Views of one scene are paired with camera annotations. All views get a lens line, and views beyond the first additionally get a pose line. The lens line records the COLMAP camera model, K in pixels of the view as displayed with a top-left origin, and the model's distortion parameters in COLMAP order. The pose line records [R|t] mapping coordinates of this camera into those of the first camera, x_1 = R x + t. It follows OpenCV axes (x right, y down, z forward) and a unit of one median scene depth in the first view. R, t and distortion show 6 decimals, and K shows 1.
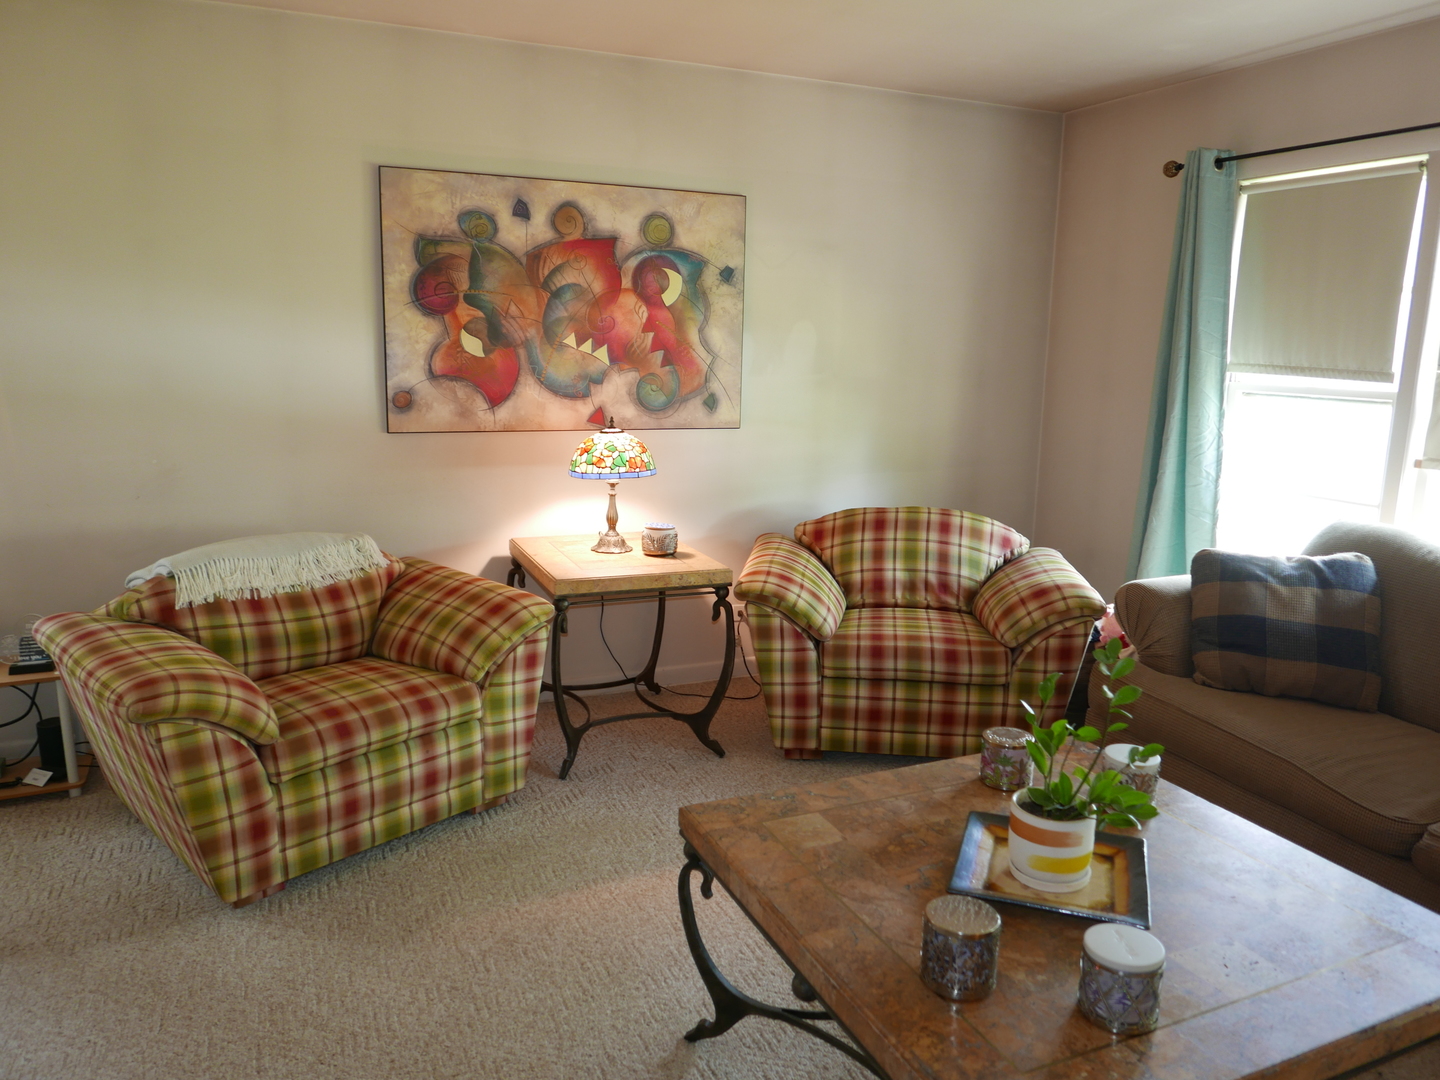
lens RADIAL K [[1031.0, 0, 724.4], [0, 1031.0, 542.9], [0, 0, 1]] dist [-0.032078, 0.016633]
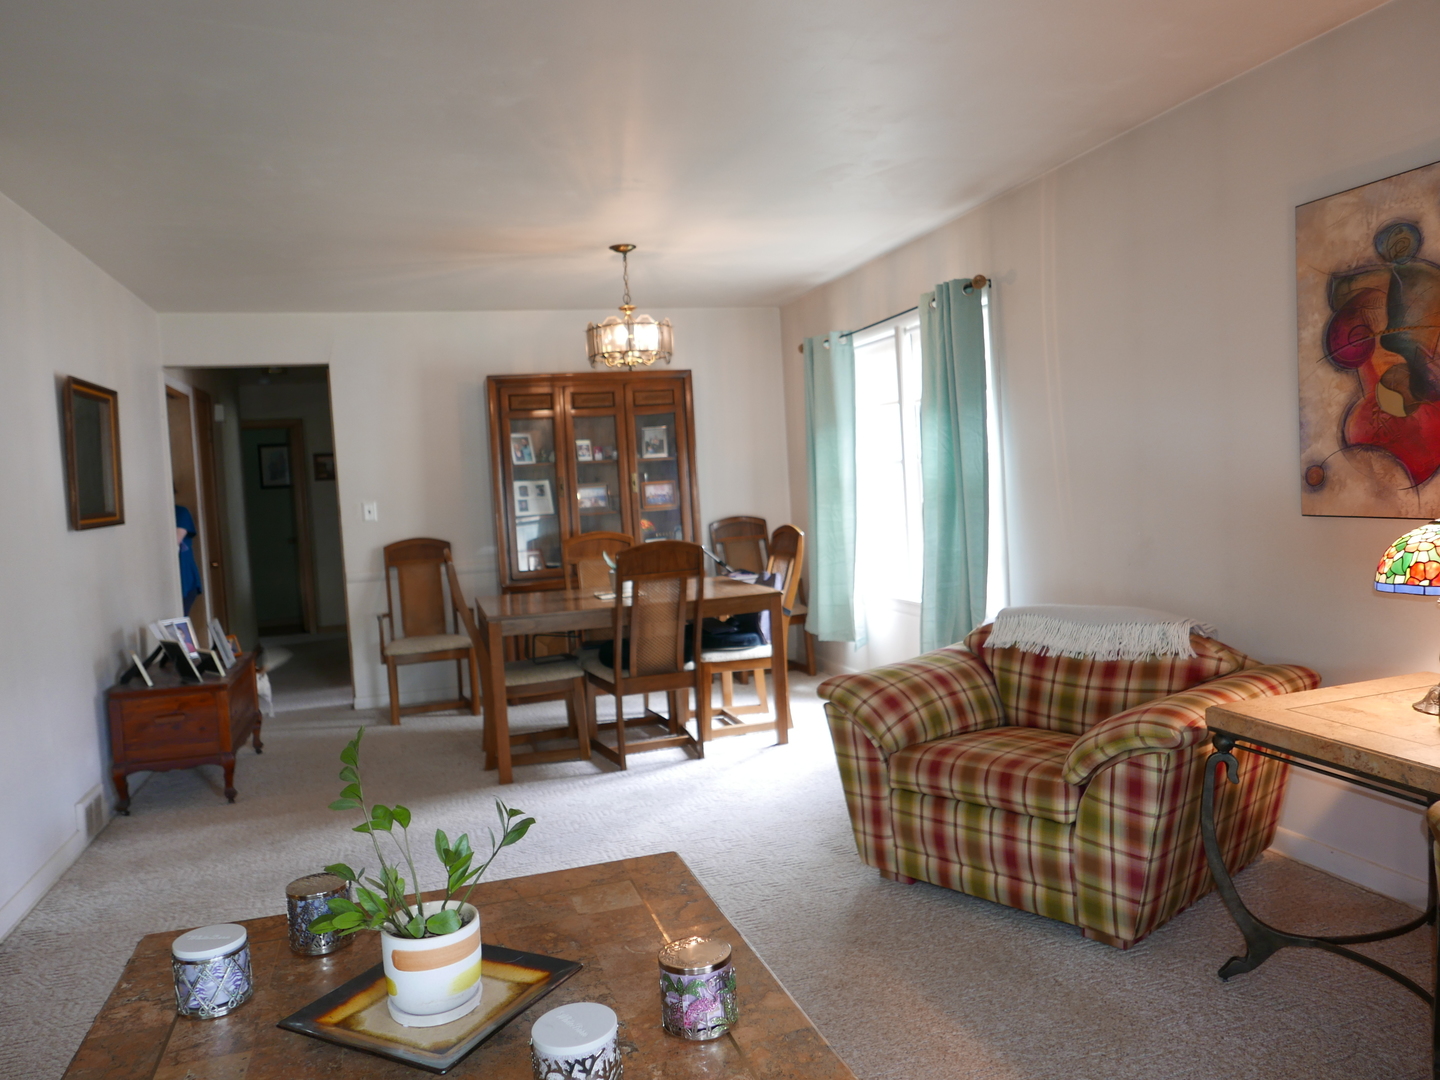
lens RADIAL K [[1031.0, 0, 720.9], [0, 1031.0, 540.3], [0, 0, 1]] dist [-0.032078, 0.016633]
pose [[-0.108049, 0.048010, -0.992986, 0.557253], [-0.136828, 0.988609, 0.062687, -0.074554], [0.984684, 0.142642, -0.100249, 0.621750]]
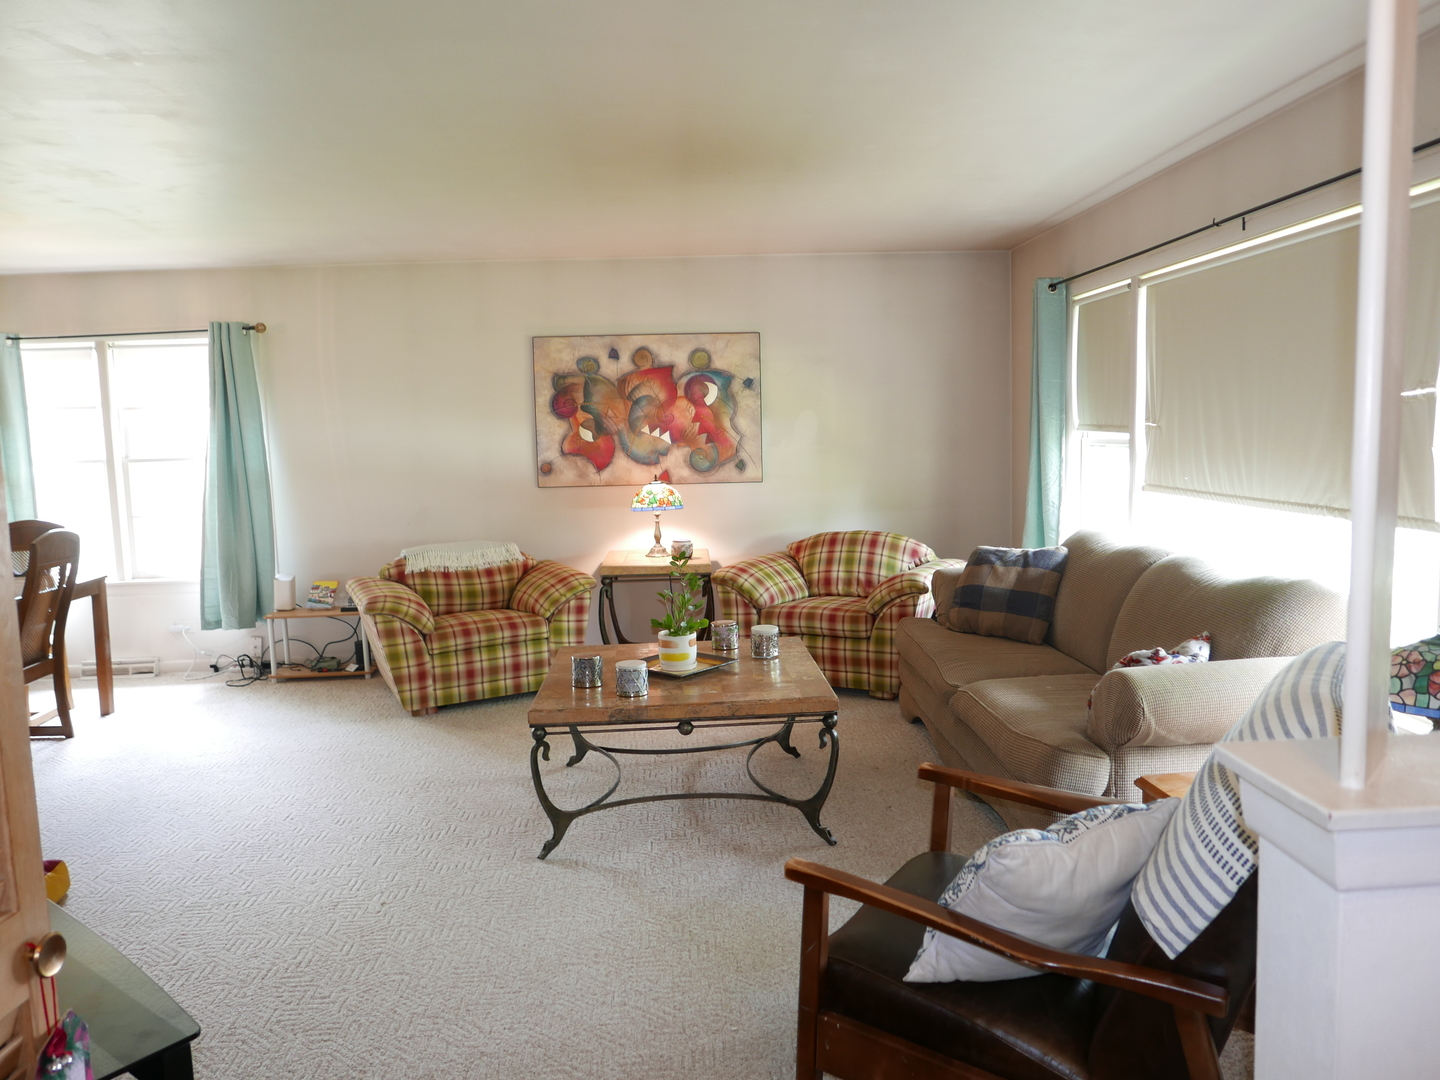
lens RADIAL K [[1031.0, 0, 717.6], [0, 1031.0, 545.6], [0, 0, 1]] dist [-0.032078, 0.016633]
pose [[0.932814, -0.003927, -0.360337, 0.576327], [-0.024995, 0.996827, -0.075569, 0.113334], [0.359490, 0.079499, 0.929756, -0.490680]]
